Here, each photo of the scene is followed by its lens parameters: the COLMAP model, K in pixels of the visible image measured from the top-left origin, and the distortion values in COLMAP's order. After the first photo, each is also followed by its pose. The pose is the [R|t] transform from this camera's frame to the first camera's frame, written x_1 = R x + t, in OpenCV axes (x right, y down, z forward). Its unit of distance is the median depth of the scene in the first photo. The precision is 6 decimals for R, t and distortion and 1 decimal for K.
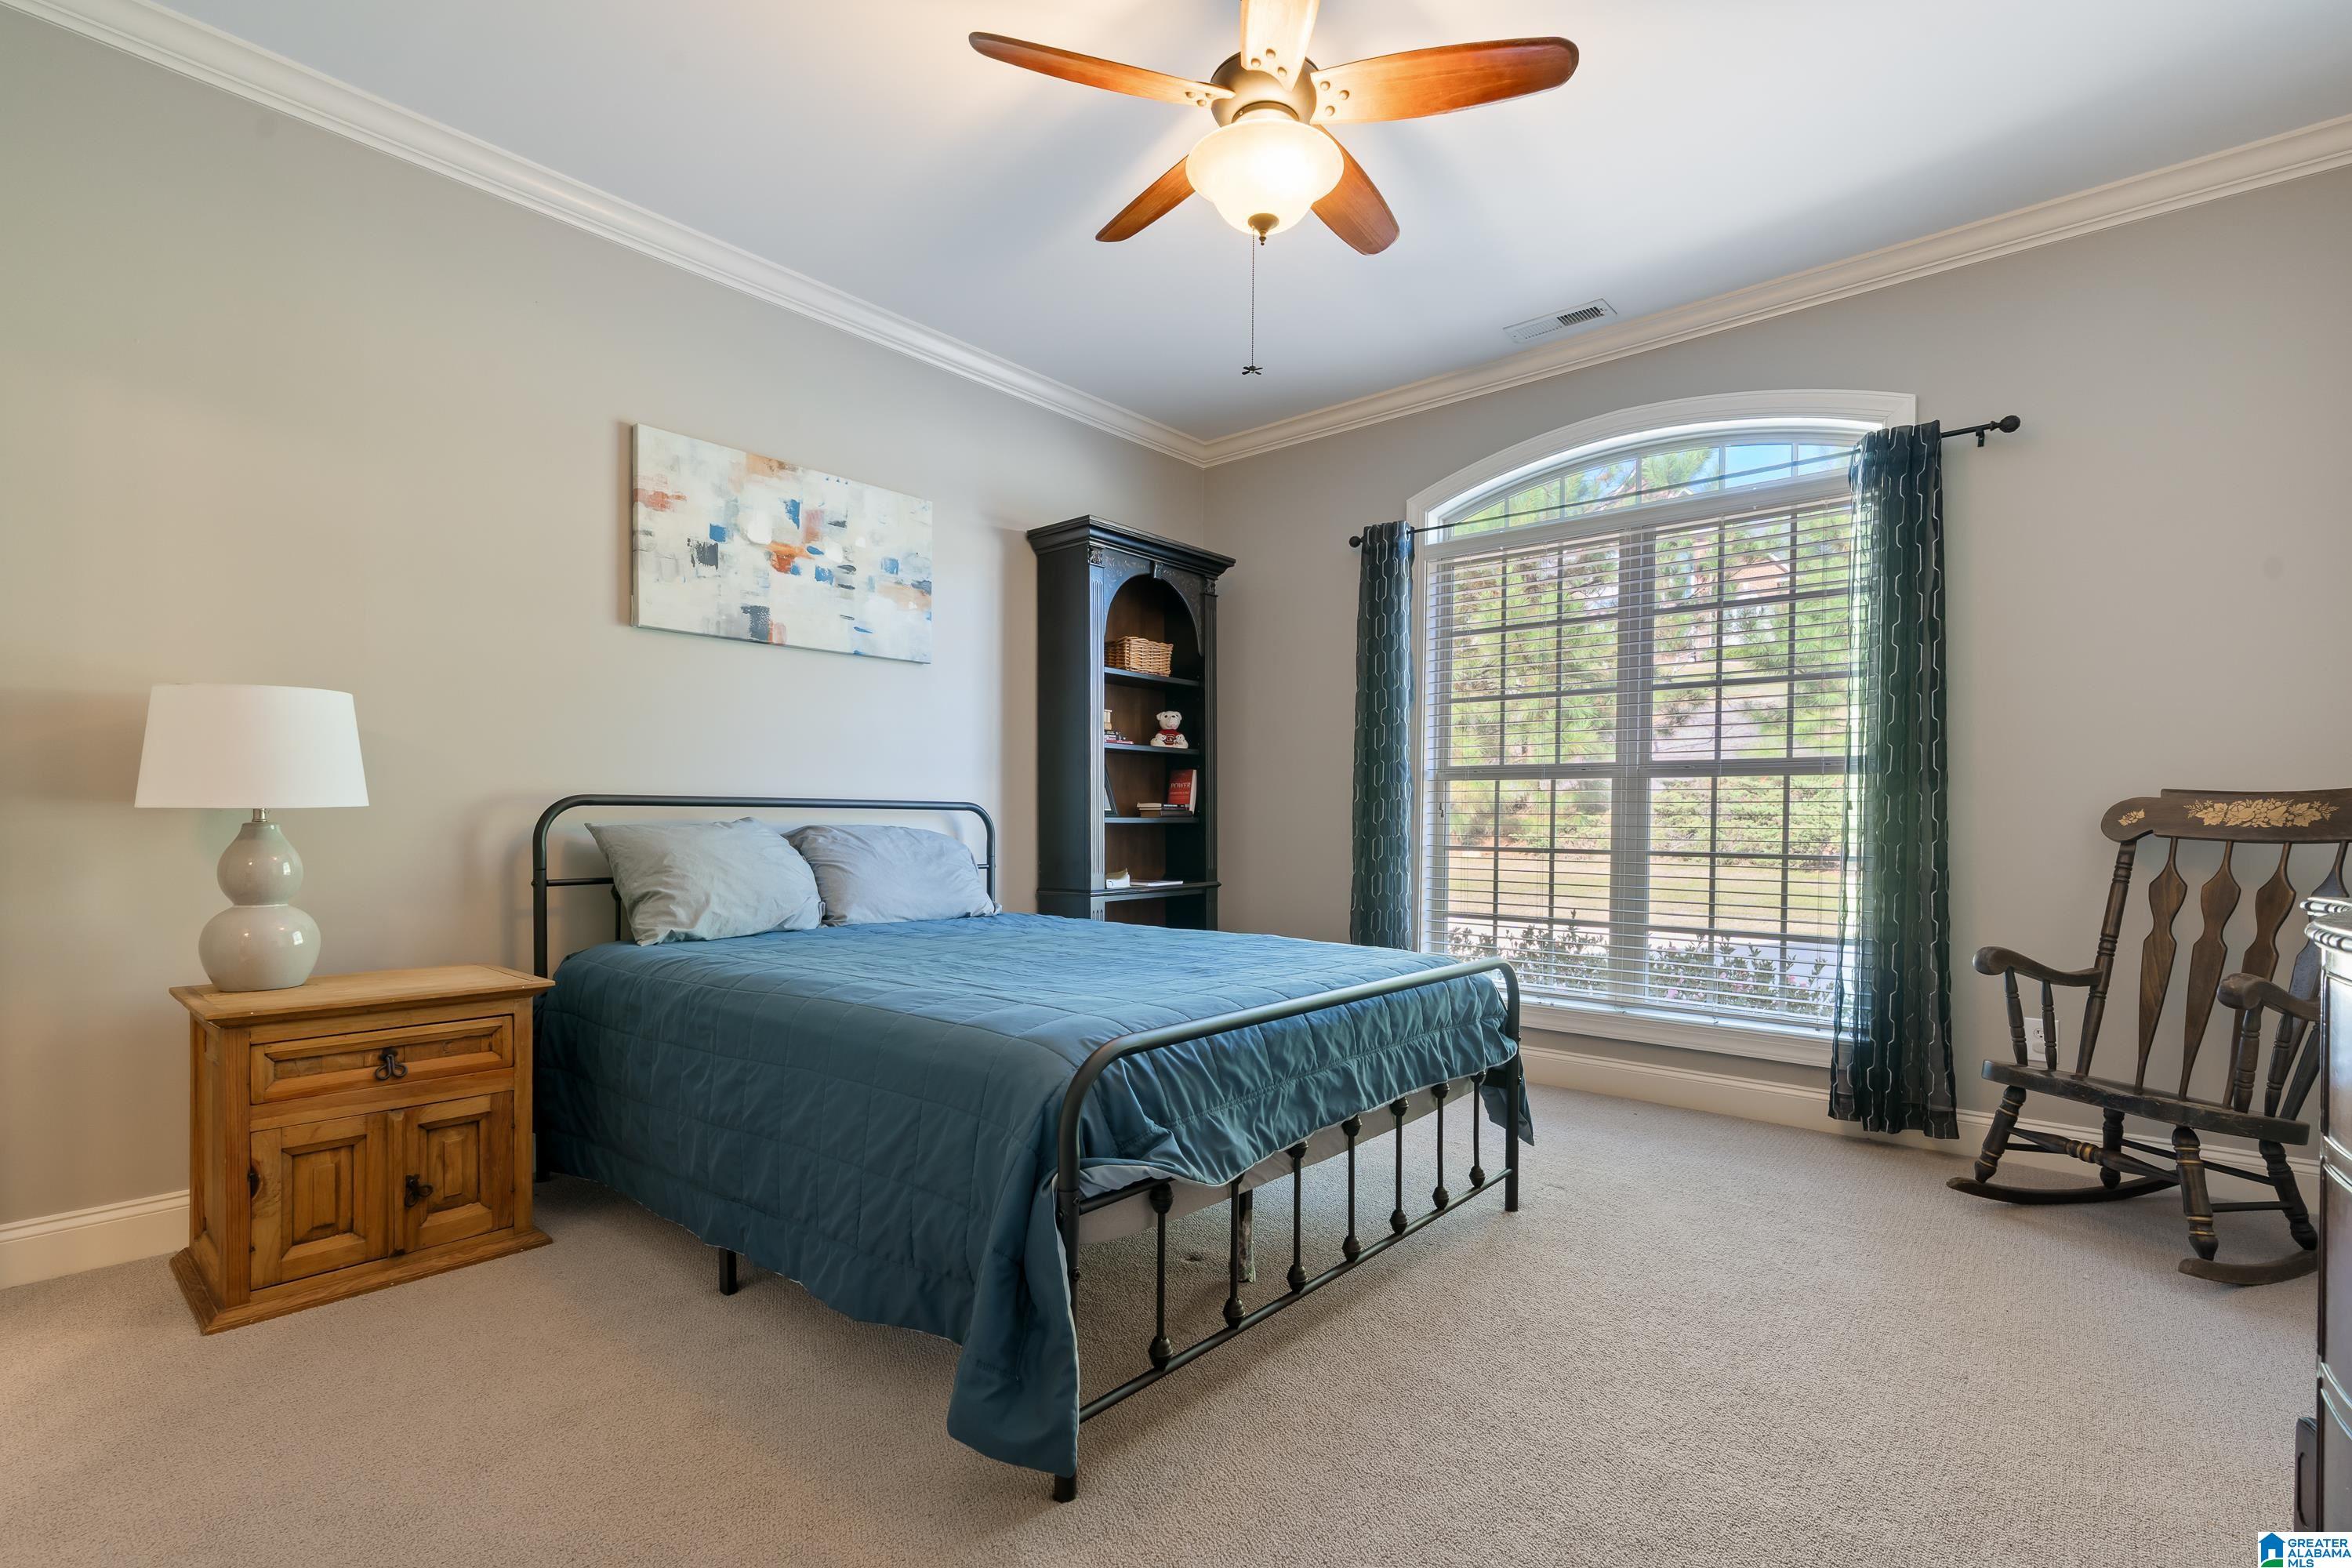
lens RADIAL K [[1071.9, 0, 1168.6], [0, 1071.9, 832.9], [0, 0, 1]] dist [-0.010978, 0.000037]
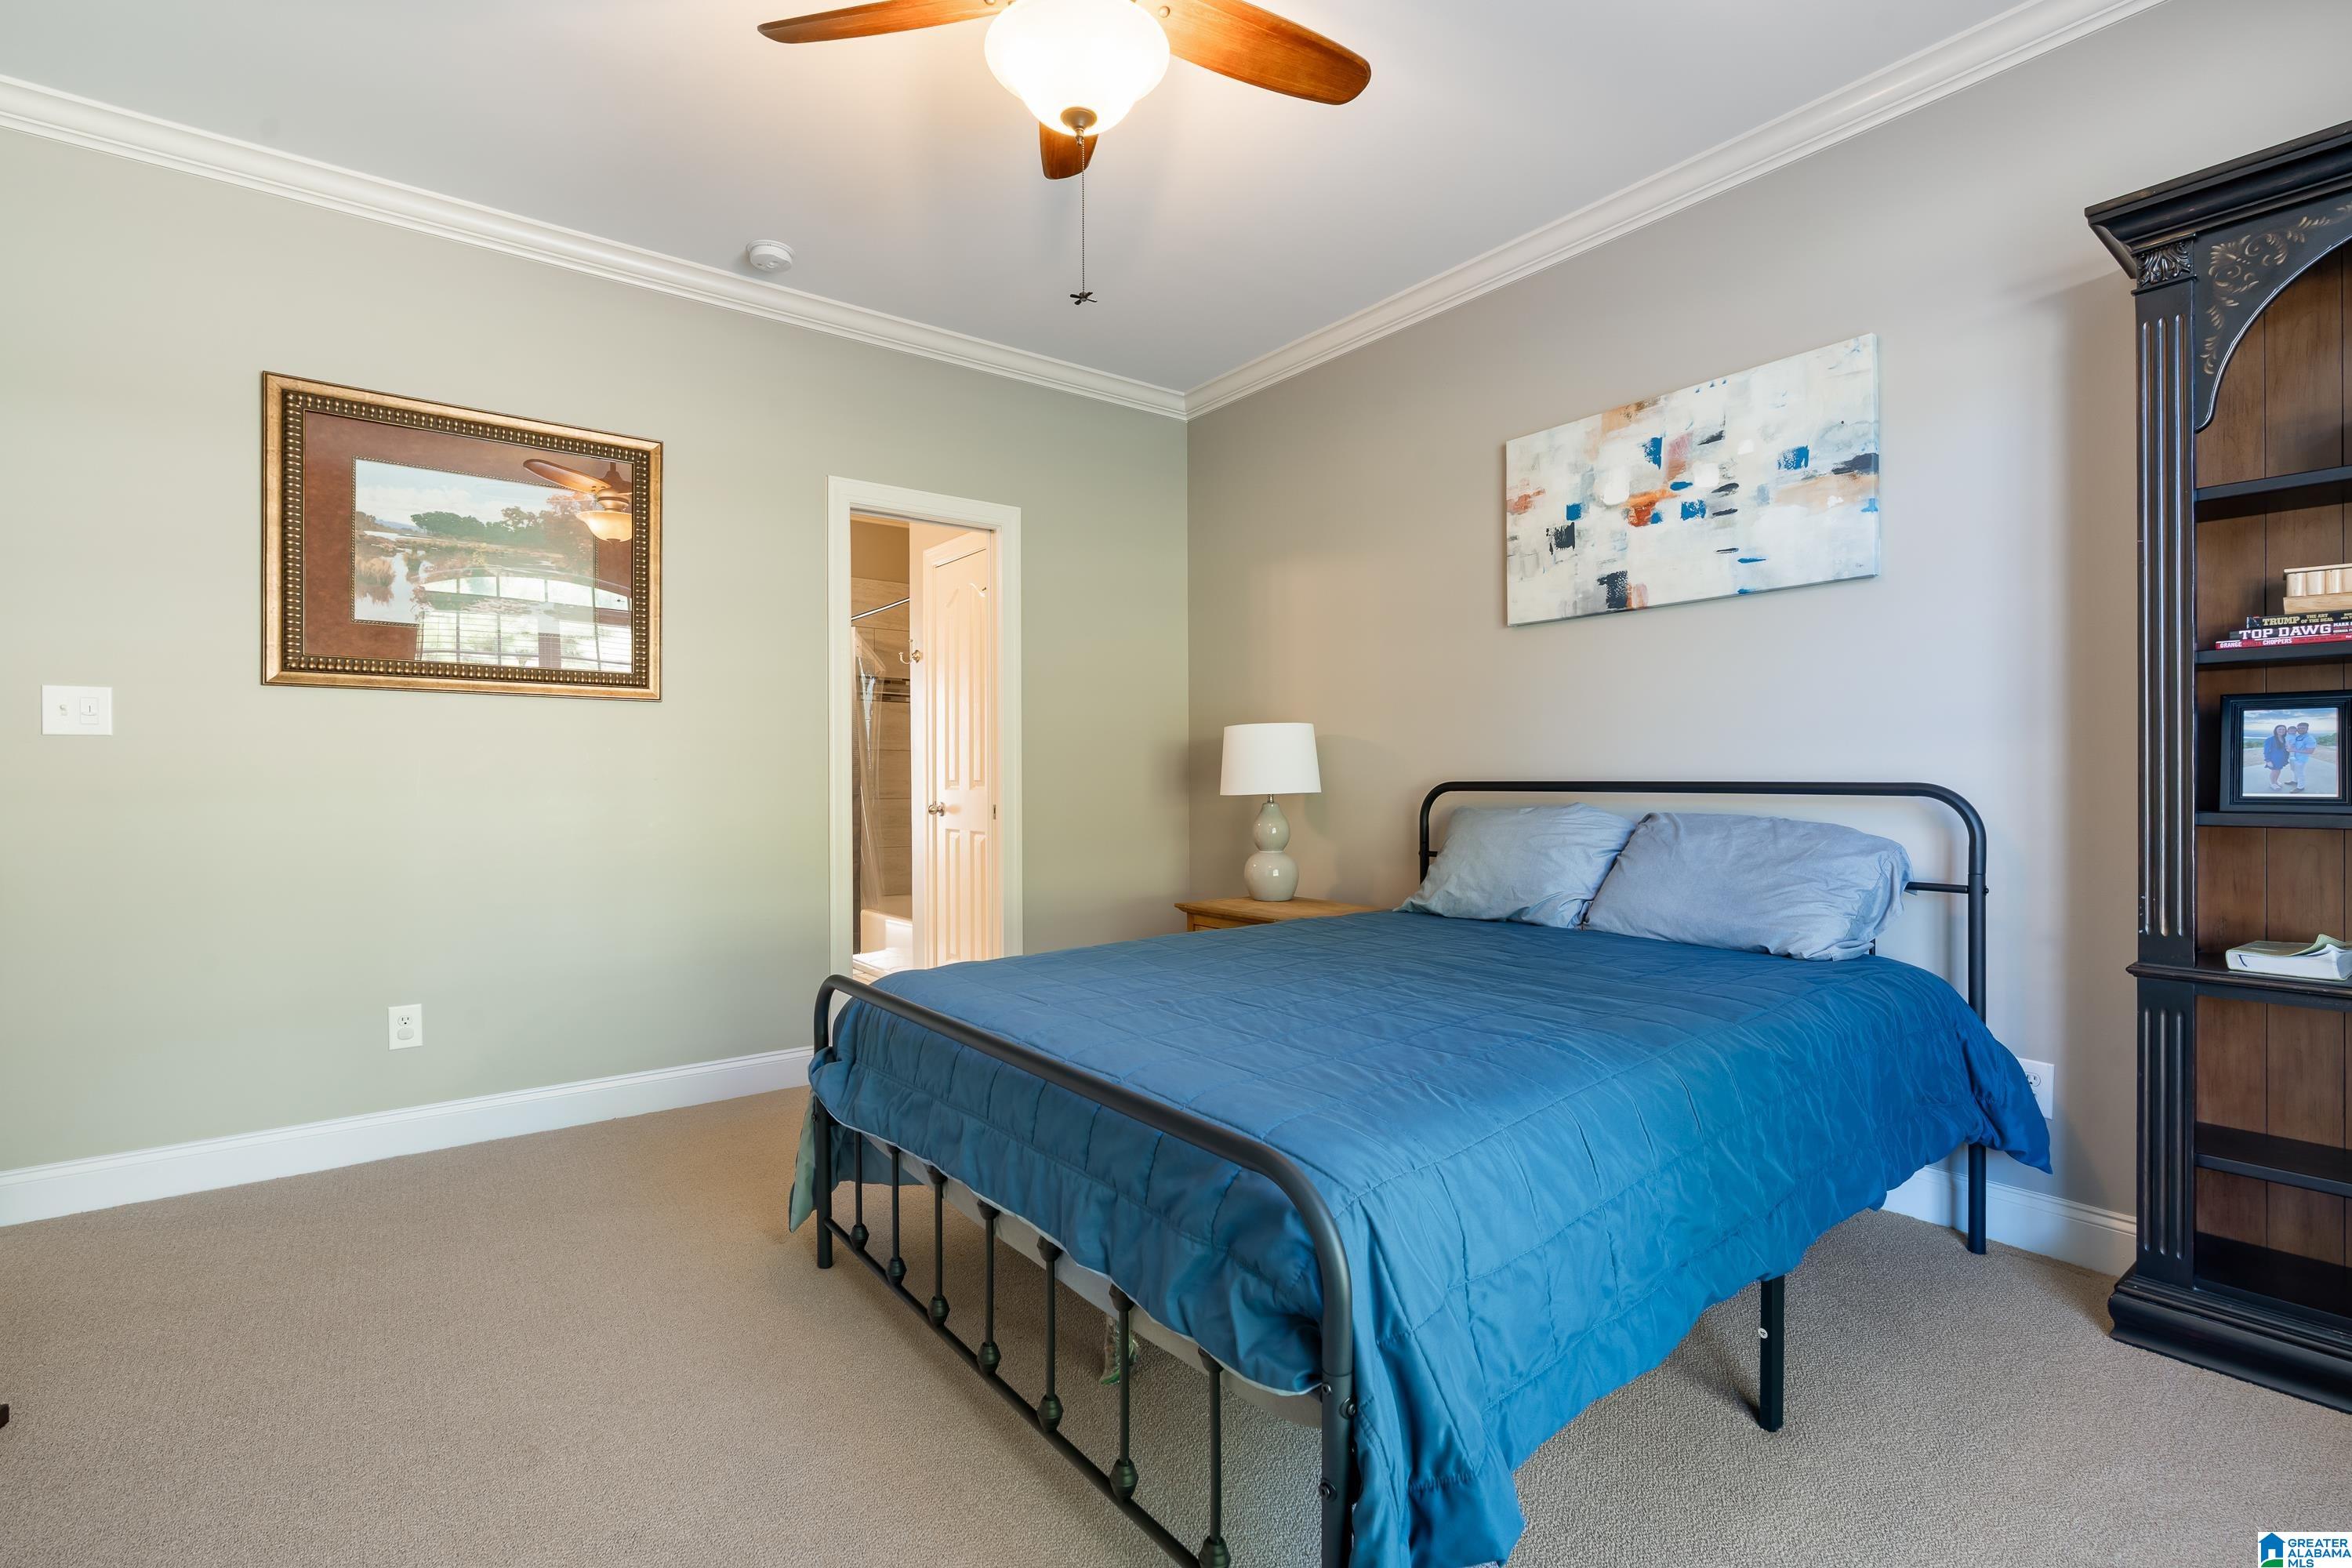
lens RADIAL K [[1071.9, 0, 1177.9], [0, 1071.9, 778.3], [0, 0, 1]] dist [-0.010978, 0.000037]
pose [[-0.199532, -0.004789, -0.979880, 0.588042], [-0.012070, 0.999924, -0.002429, -0.028931], [0.979817, 0.011343, -0.199575, 0.815807]]
